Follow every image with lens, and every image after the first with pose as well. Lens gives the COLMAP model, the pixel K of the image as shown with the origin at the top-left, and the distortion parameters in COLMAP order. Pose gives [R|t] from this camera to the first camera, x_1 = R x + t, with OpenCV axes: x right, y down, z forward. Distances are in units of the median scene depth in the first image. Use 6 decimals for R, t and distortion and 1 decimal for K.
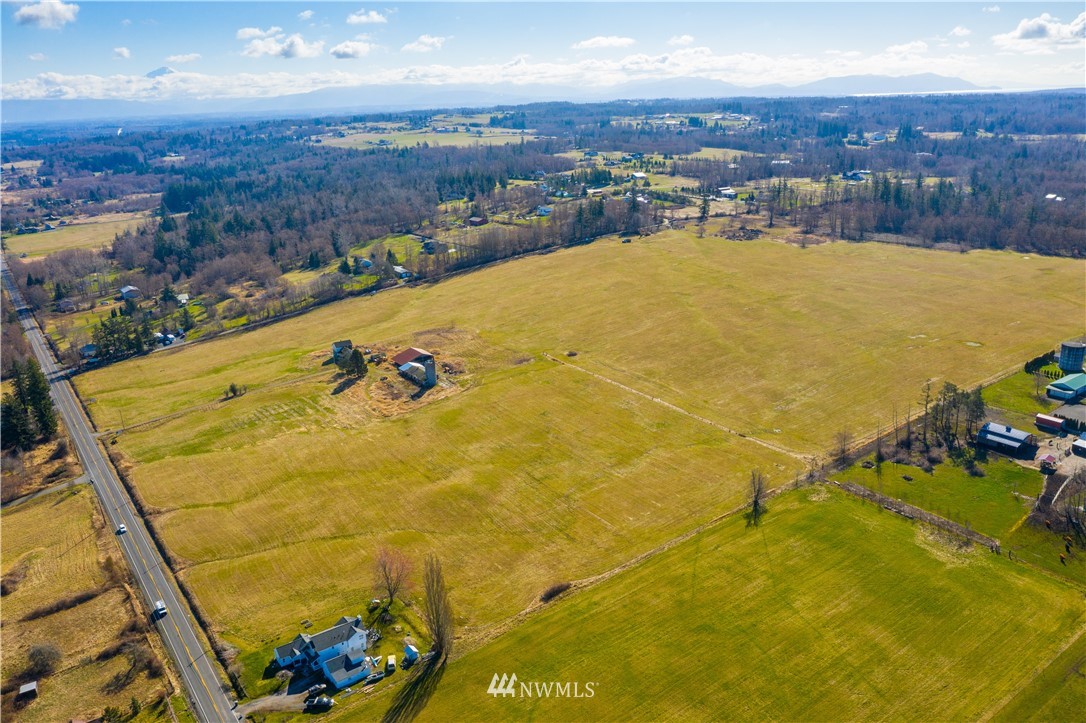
lens RADIAL K [[850.1, 0, 543.0], [0, 850.1, 361.5], [0, 0, 1]] dist [-0.016735, 0.001104]
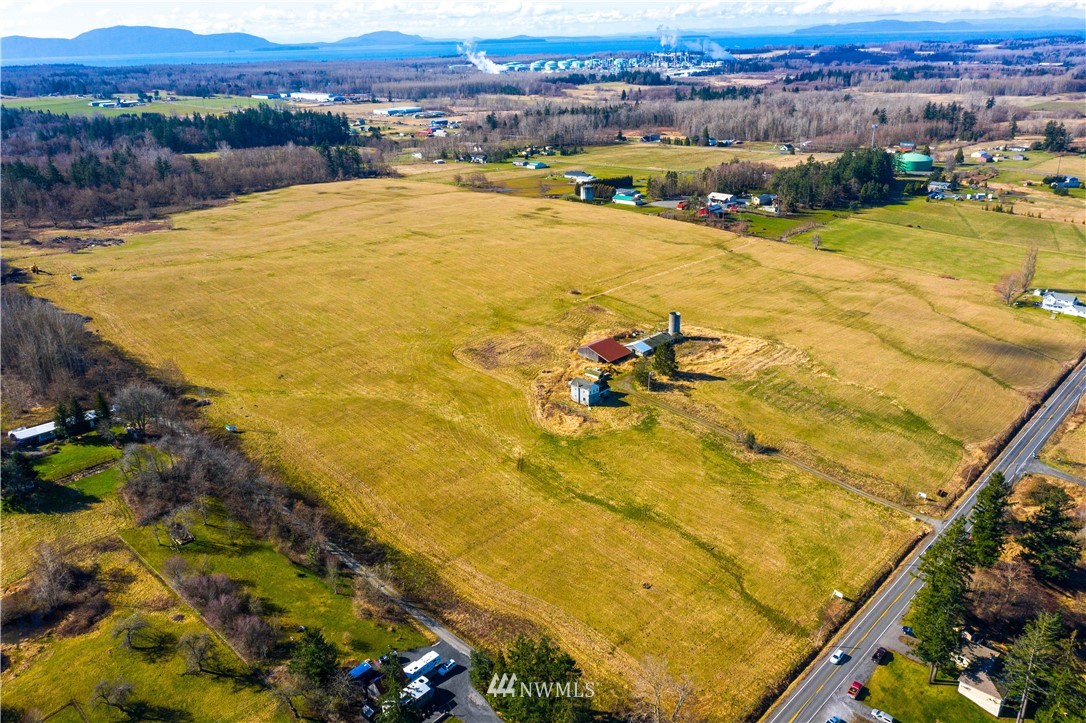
lens RADIAL K [[851.1, 0, 543.0], [0, 851.1, 361.5], [0, 0, 1]] dist [-0.016684, 0.003542]
pose [[-0.201843, -0.316999, 0.926699, -0.803180], [0.322554, 0.871875, 0.368500, -0.281003], [-0.924780, 0.373289, -0.073732, 0.996959]]
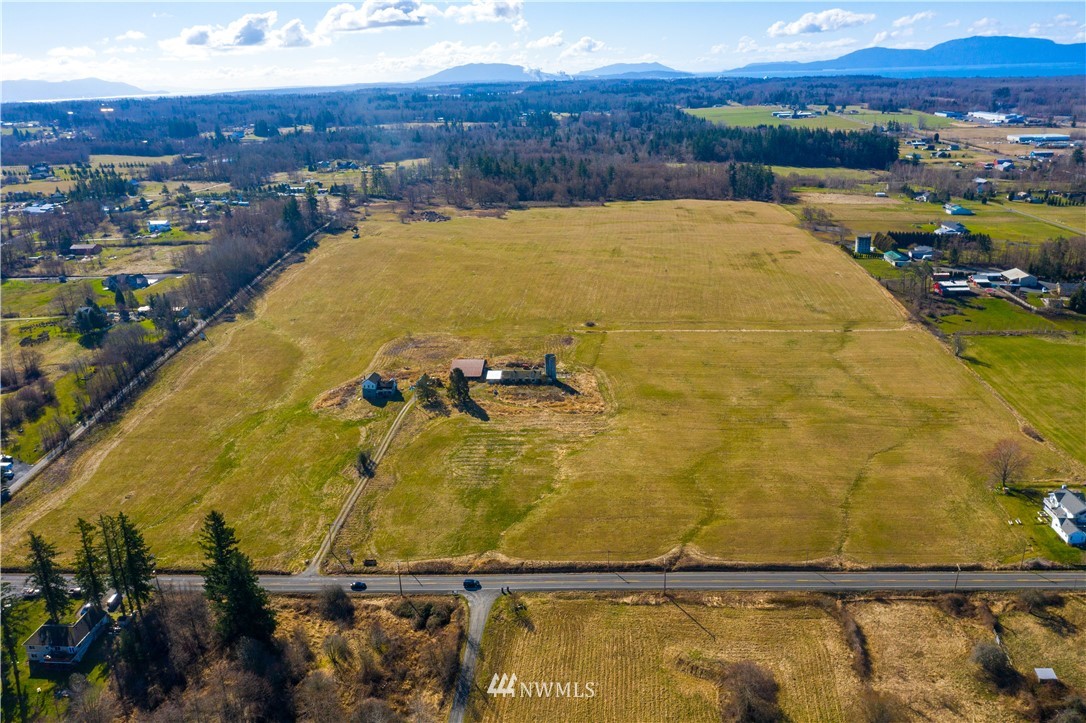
lens RADIAL K [[853.4, 0, 543.0], [0, 853.4, 361.5], [0, 0, 1]] dist [-0.010099, -0.000376]
pose [[0.634963, -0.238289, 0.734874, -0.666726], [0.243819, 0.964436, 0.102055, -0.073128], [-0.733058, 0.114375, 0.670481, 0.316311]]
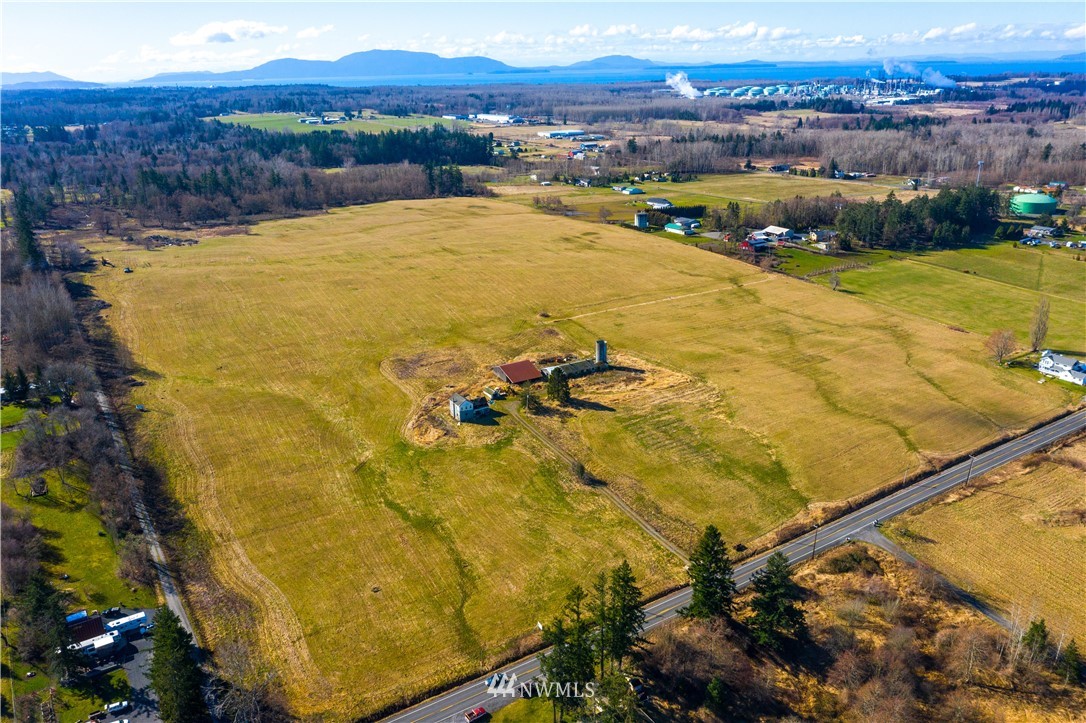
lens RADIAL K [[851.1, 0, 543.0], [0, 851.1, 361.5], [0, 0, 1]] dist [-0.016684, 0.003542]
pose [[0.052632, -0.300029, 0.952477, -0.843281], [0.318249, 0.909106, 0.268782, -0.205869], [-0.946545, 0.288979, 0.143332, 0.761044]]
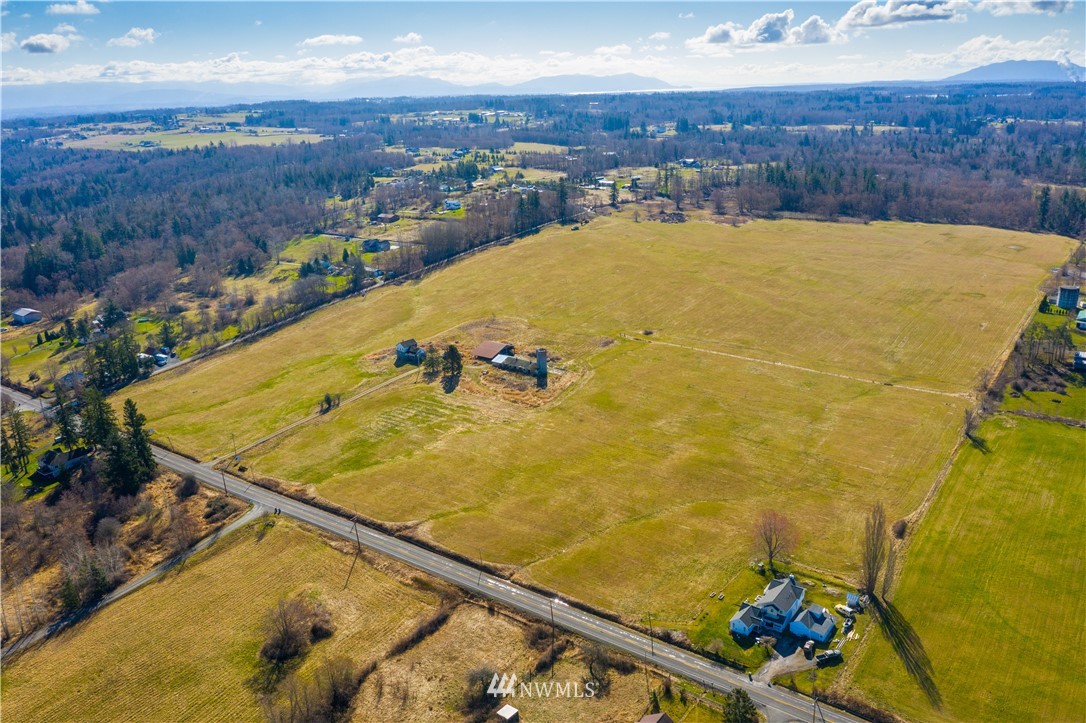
lens RADIAL K [[850.1, 0, 543.0], [0, 850.1, 361.5], [0, 0, 1]] dist [-0.016735, 0.001104]
pose [[0.950687, -0.091574, 0.296326, -0.347177], [0.091244, 0.995716, 0.014976, -0.000909], [-0.296428, 0.012800, 0.954970, 0.044175]]
